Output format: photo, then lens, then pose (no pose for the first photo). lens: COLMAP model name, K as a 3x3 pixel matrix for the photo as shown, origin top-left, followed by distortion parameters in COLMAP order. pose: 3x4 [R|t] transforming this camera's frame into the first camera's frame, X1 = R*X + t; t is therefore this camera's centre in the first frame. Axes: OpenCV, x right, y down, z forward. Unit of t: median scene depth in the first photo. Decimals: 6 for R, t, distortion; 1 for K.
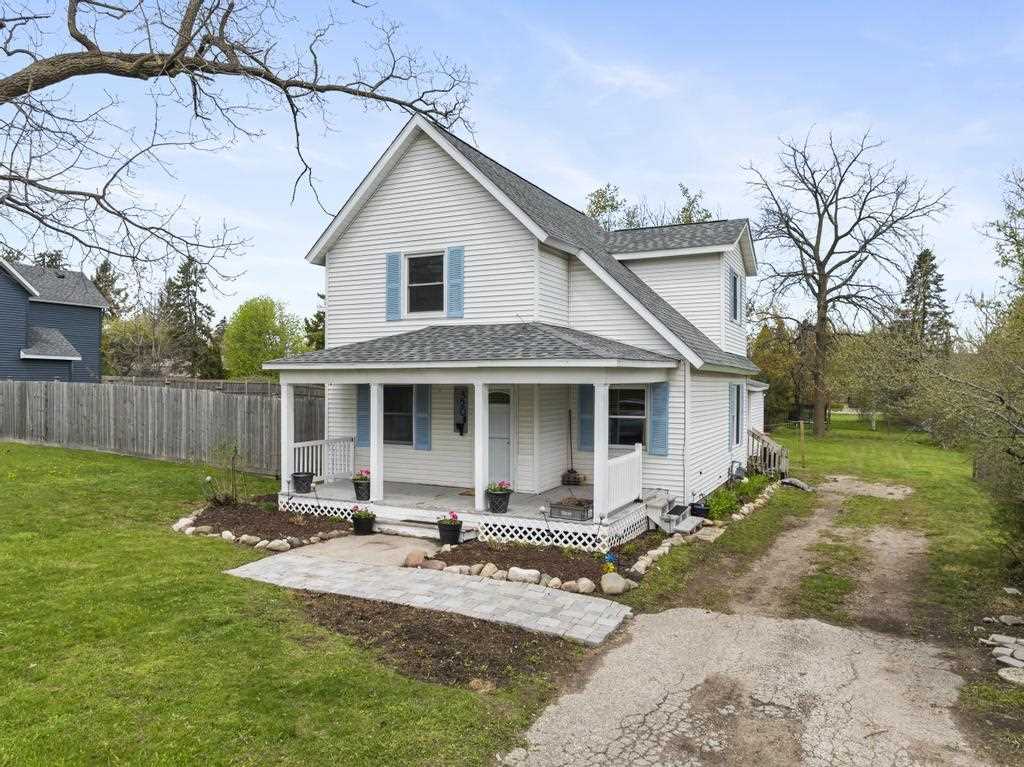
lens RADIAL K [[724.1, 0, 513.1], [0, 724.1, 382.3], [0, 0, 1]] dist [-0.019726, -0.001049]
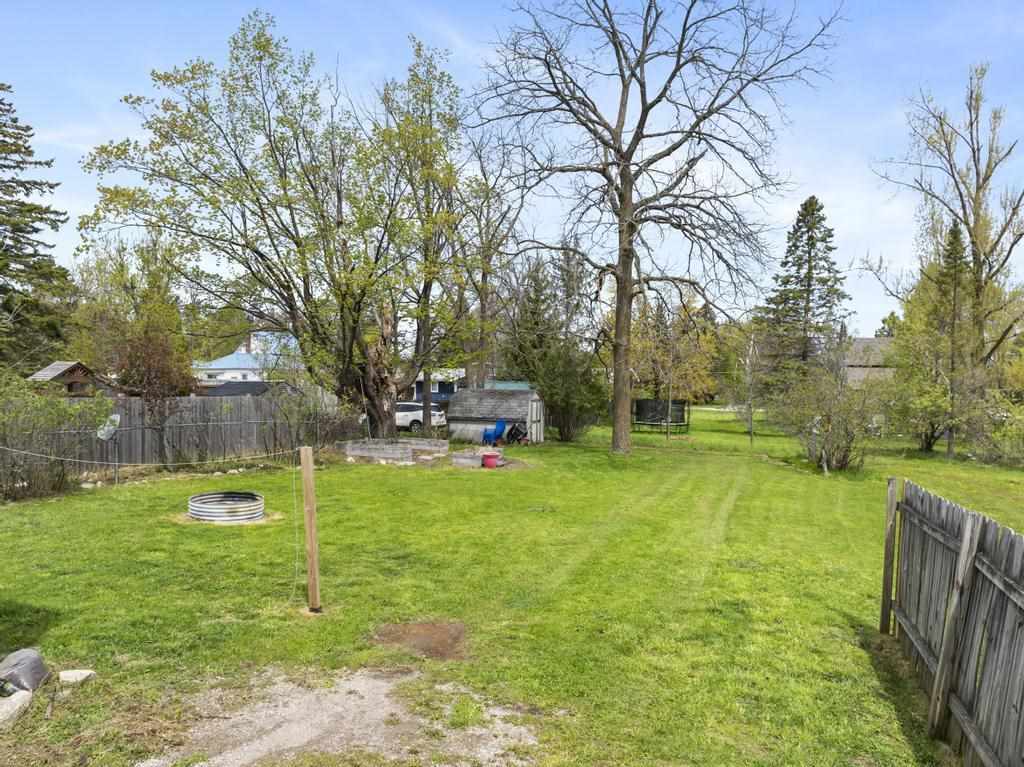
lens RADIAL K [[724.1, 0, 510.7], [0, 724.1, 386.0], [0, 0, 1]] dist [-0.019726, -0.001049]
pose [[0.994206, -0.004758, 0.107387, 0.179613], [0.004519, 0.999987, 0.002474, 0.012213], [-0.107397, -0.001975, 0.994214, 0.283490]]
